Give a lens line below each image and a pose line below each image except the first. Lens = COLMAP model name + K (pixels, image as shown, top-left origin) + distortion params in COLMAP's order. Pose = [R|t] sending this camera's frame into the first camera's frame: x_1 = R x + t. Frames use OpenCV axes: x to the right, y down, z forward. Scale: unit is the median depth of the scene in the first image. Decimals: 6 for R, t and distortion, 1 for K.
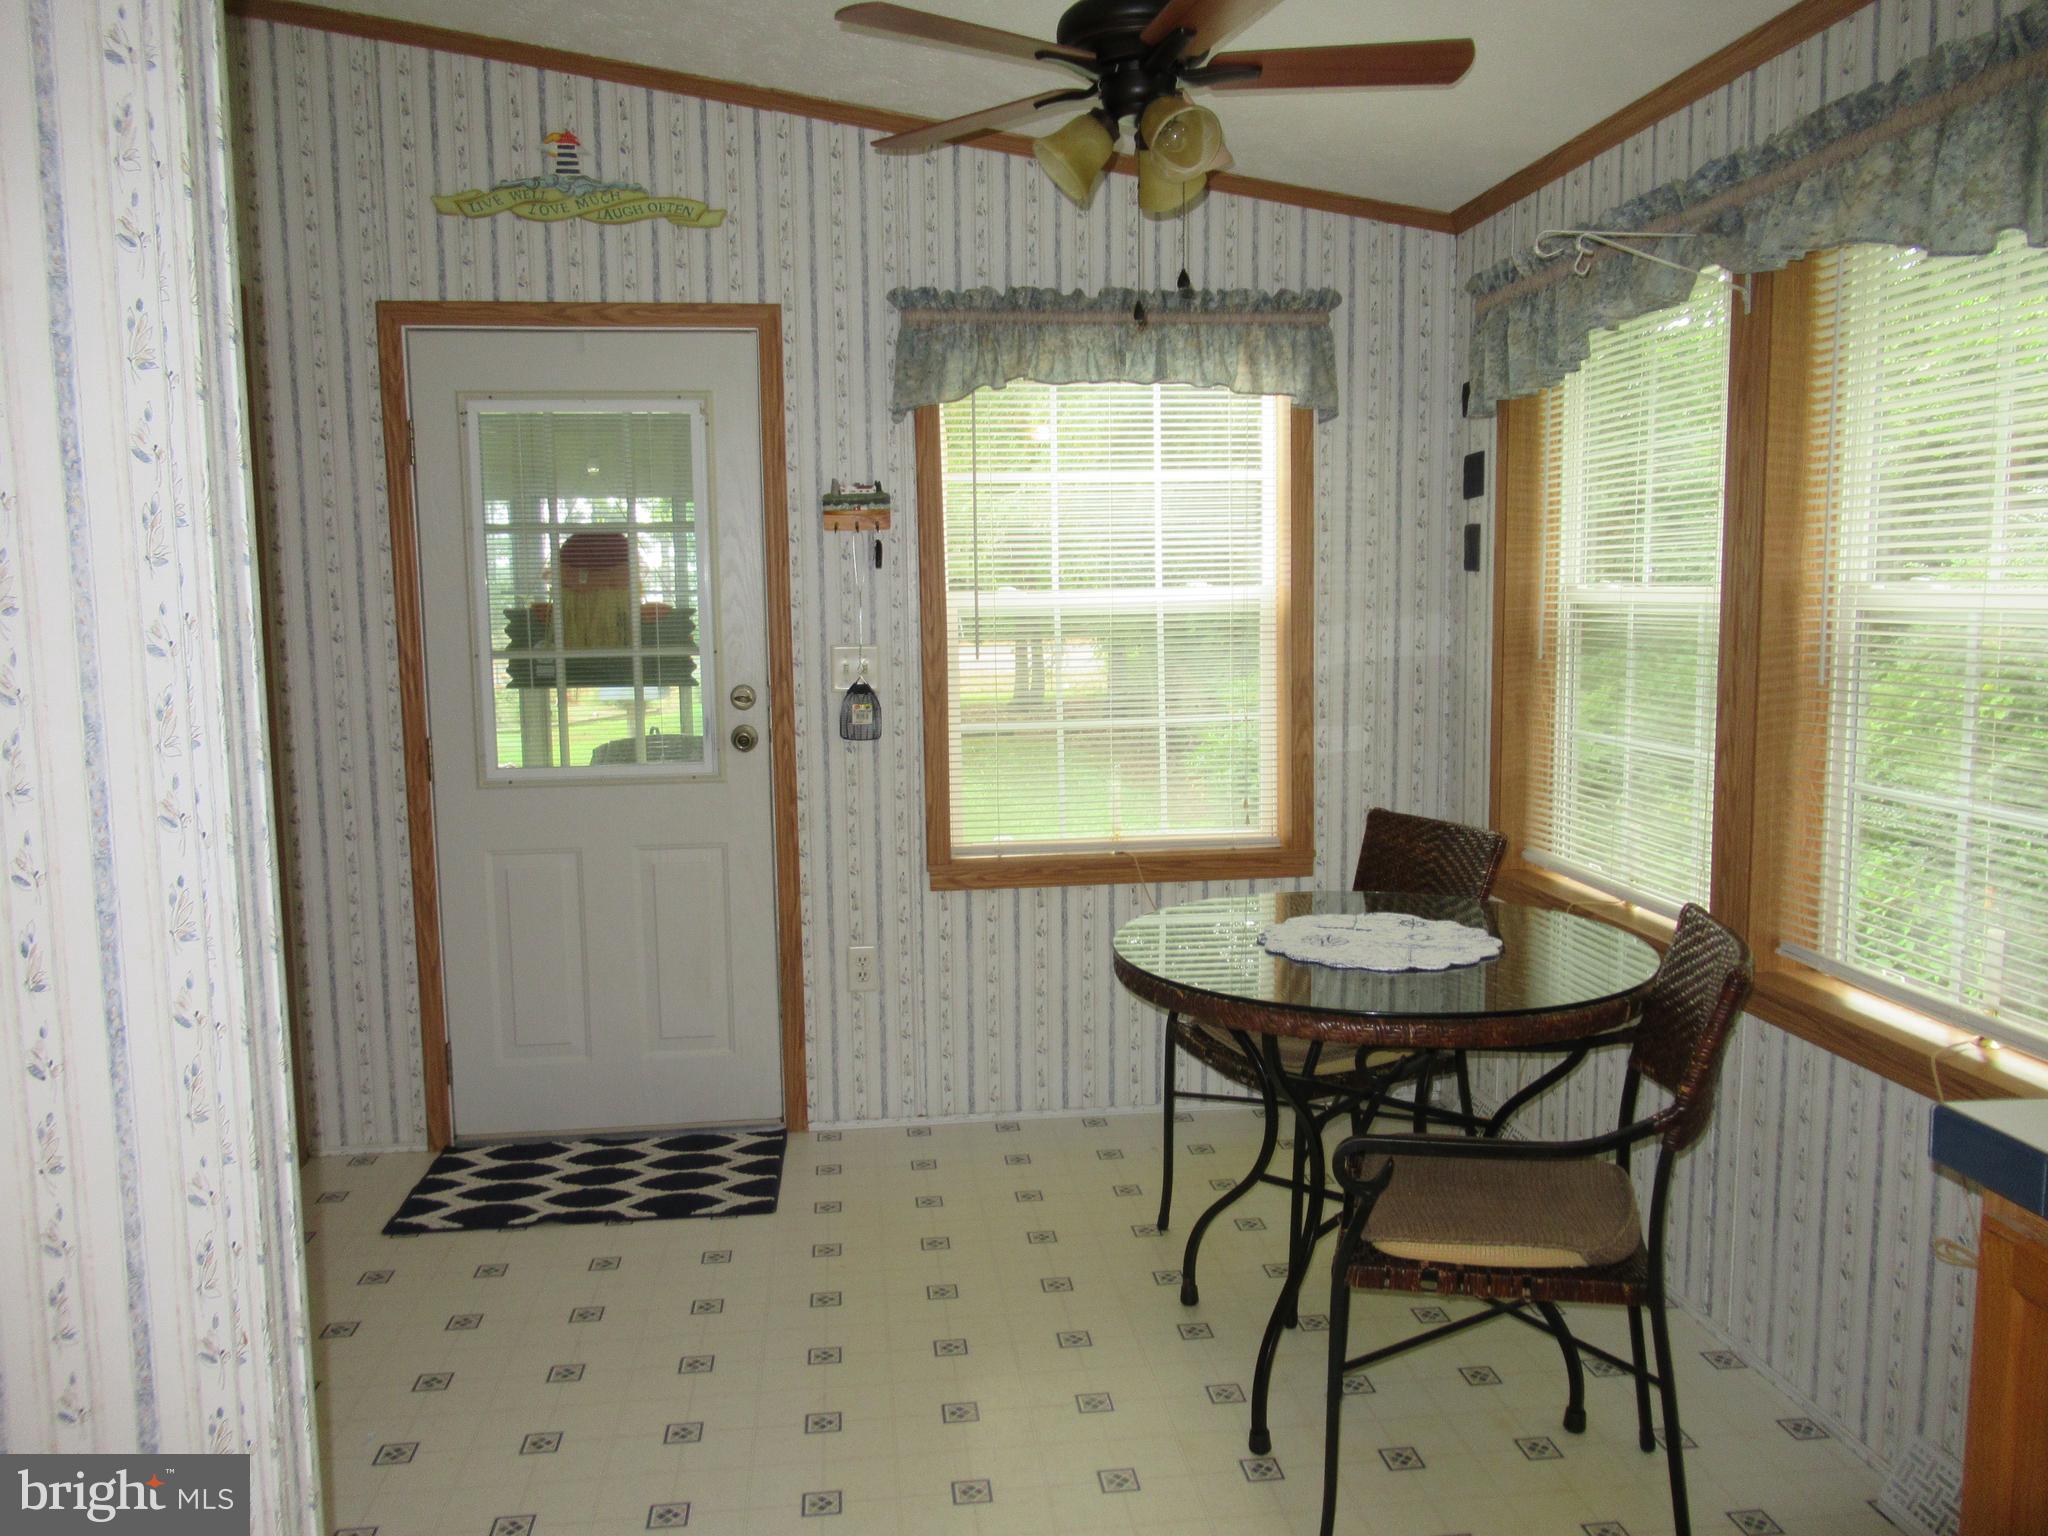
lens RADIAL K [[1530.3, 0, 1021.6], [0, 1530.3, 765.8], [0, 0, 1]] dist [-0.007289, -0.000311]
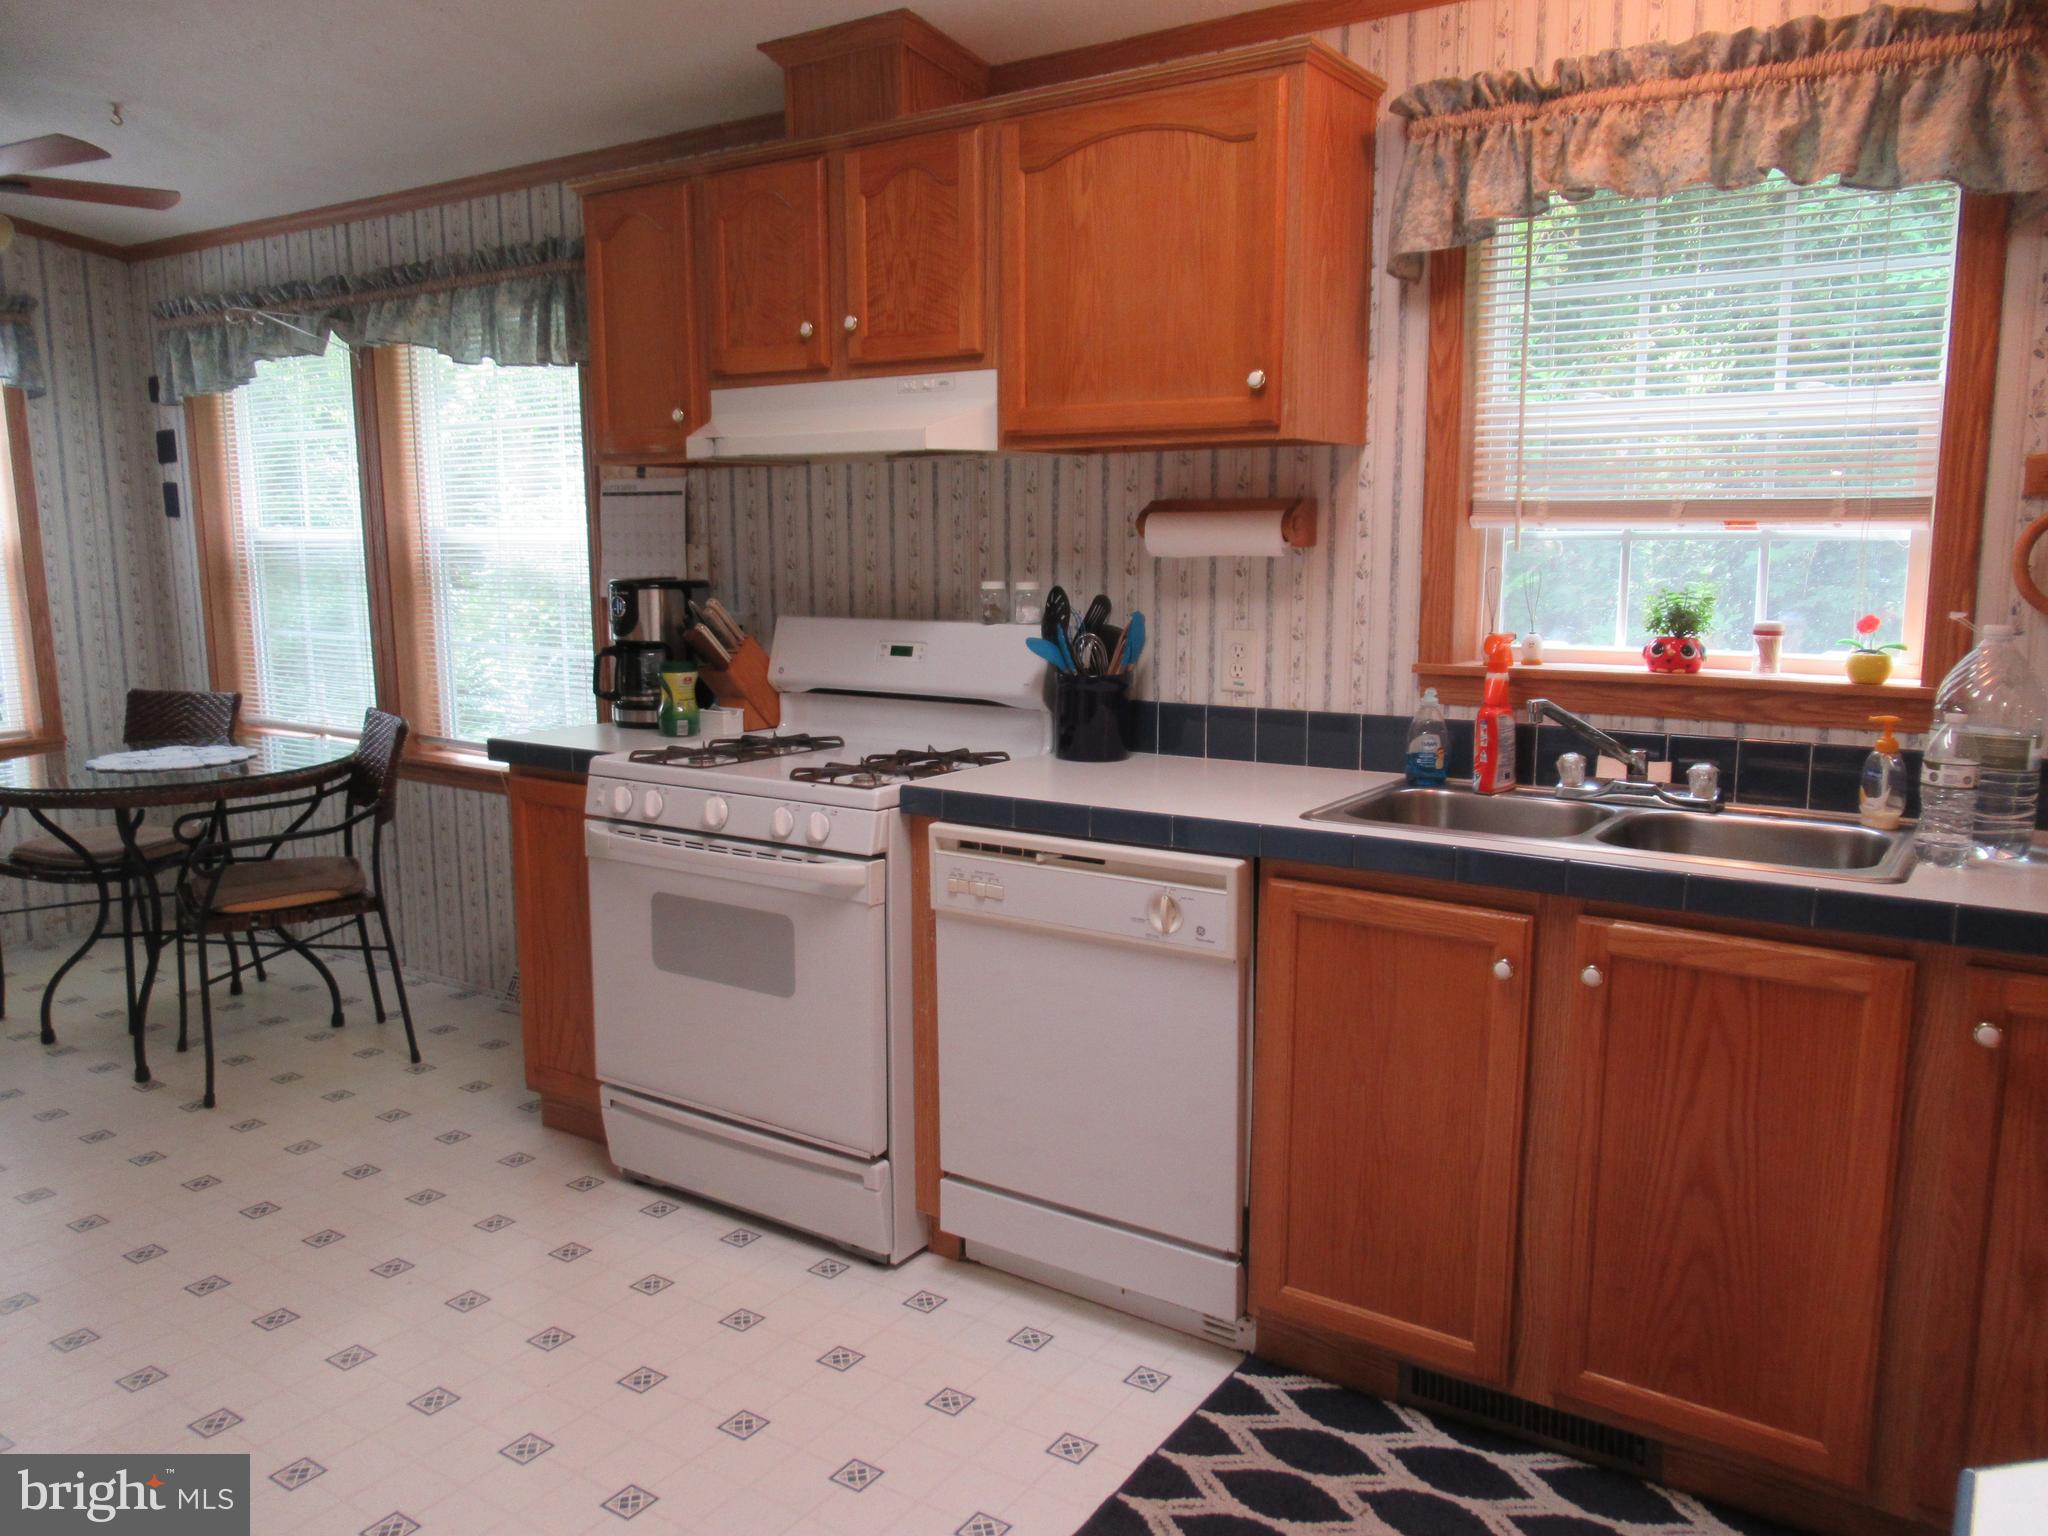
lens RADIAL K [[1530.3, 0, 1028.6], [0, 1530.3, 763.4], [0, 0, 1]] dist [-0.007289, -0.000311]
pose [[0.656419, -0.112535, 0.745956, -0.315425], [0.084040, 0.993565, 0.075937, 0.066312], [-0.749701, 0.012844, 0.661652, -0.603847]]
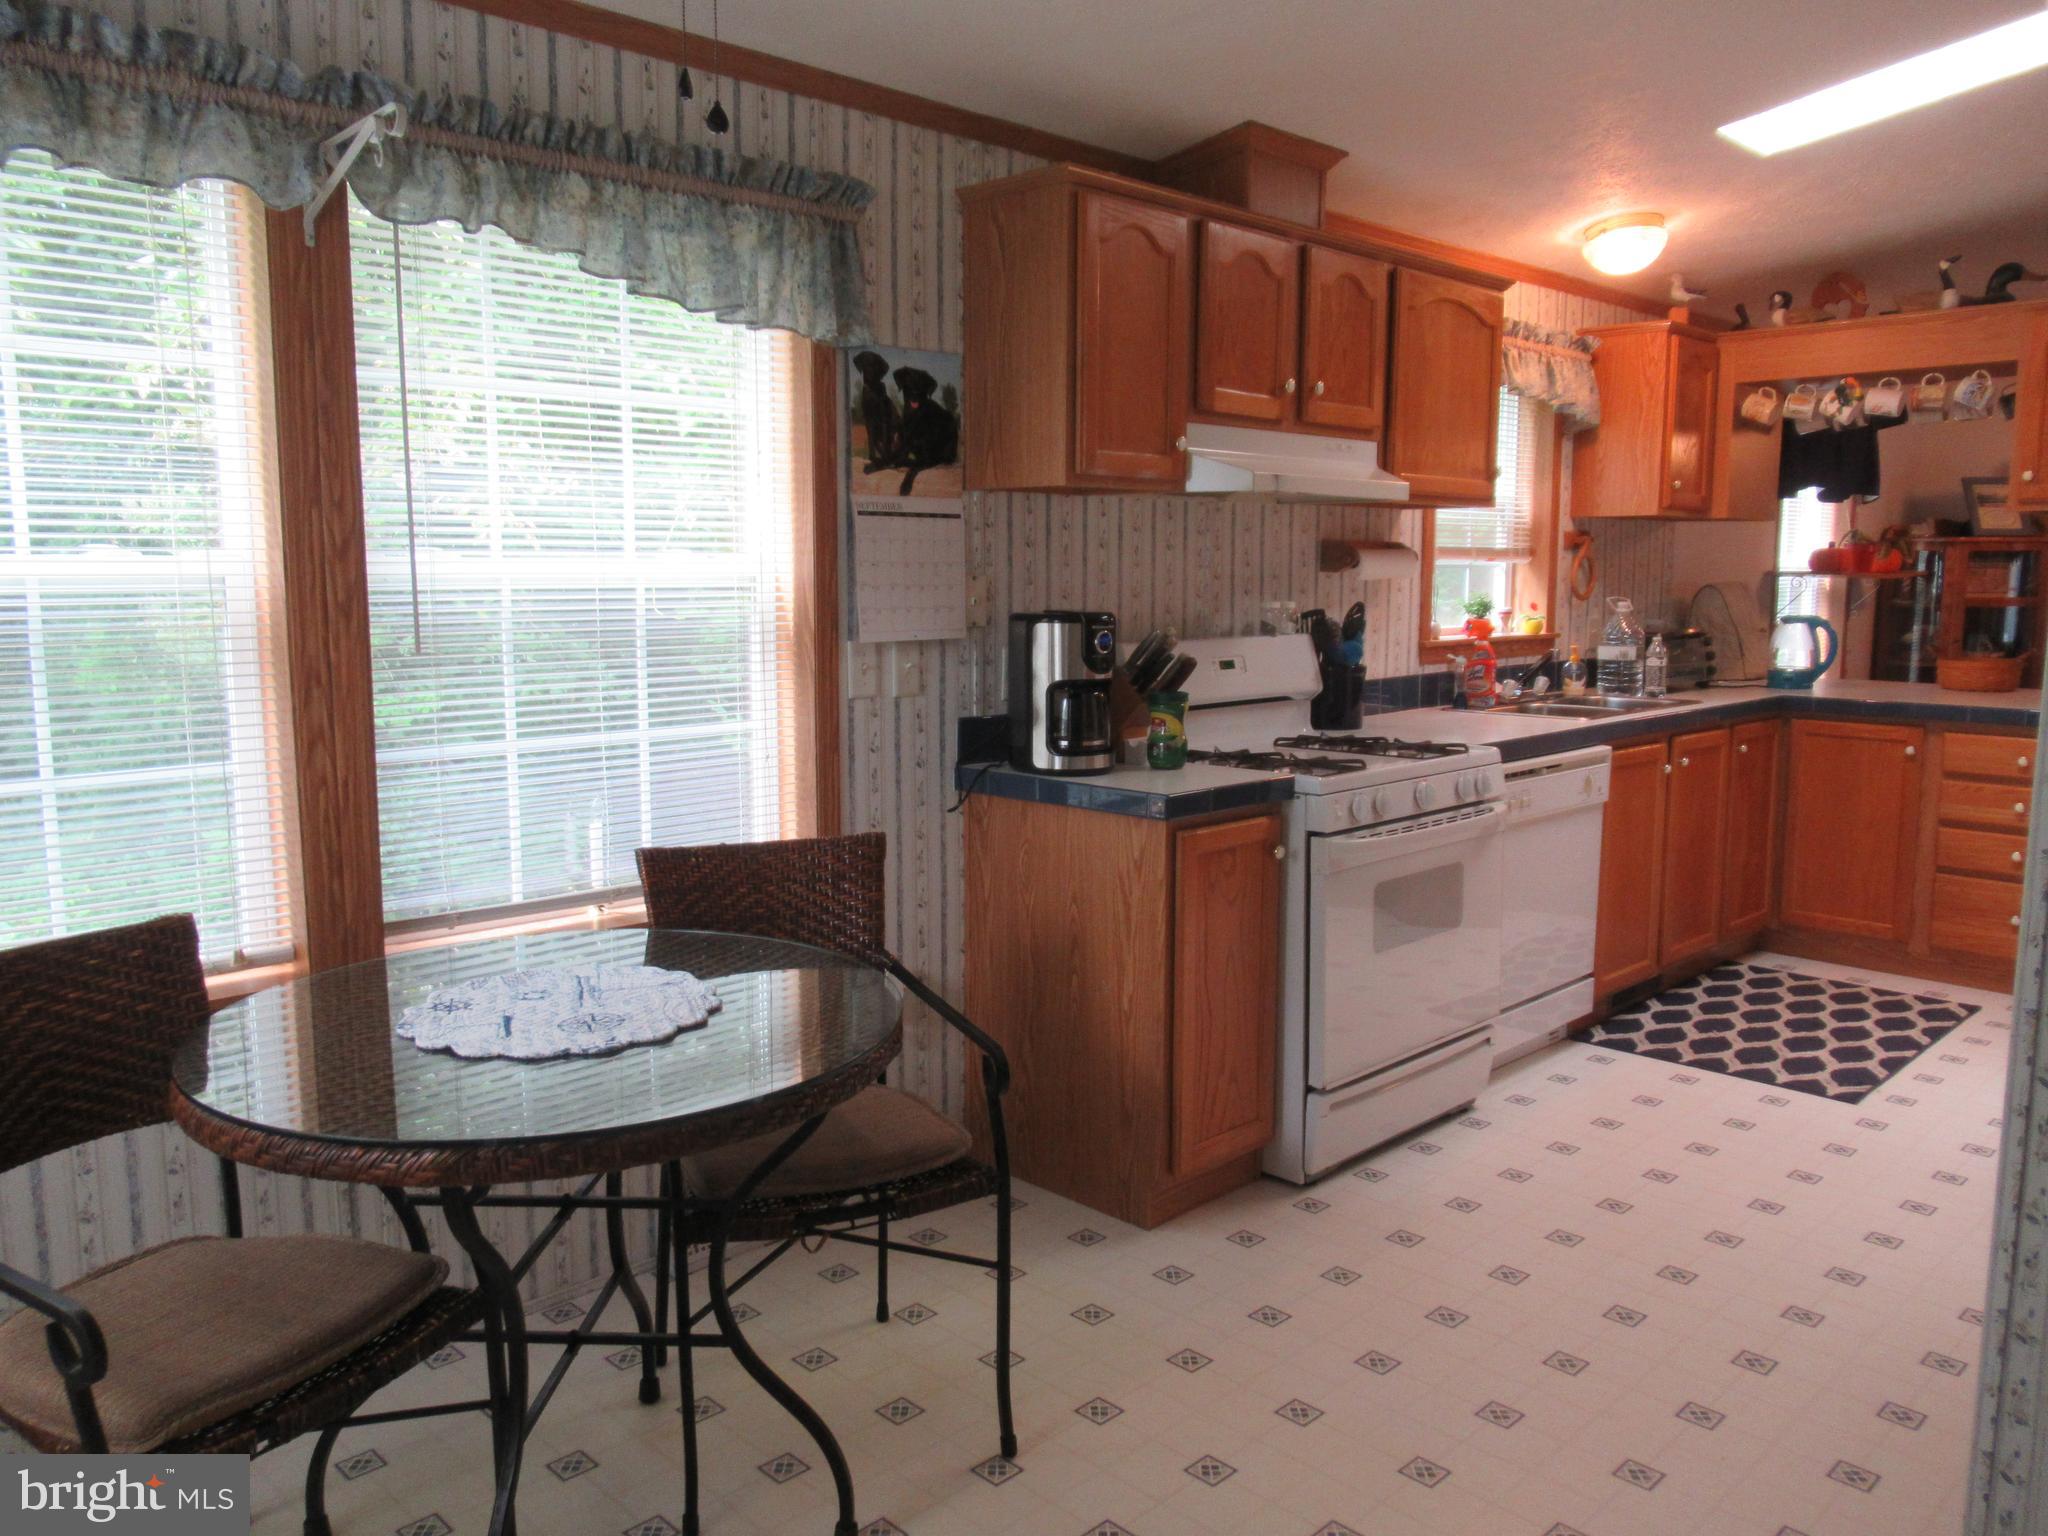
lens RADIAL K [[1530.3, 0, 1017.3], [0, 1530.3, 762.9], [0, 0, 1]] dist [-0.007289, -0.000311]
pose [[-0.608047, -0.100394, 0.787527, -0.449811], [0.087131, 0.977541, 0.191891, -0.120810], [-0.789105, 0.185297, -0.585644, 1.115332]]
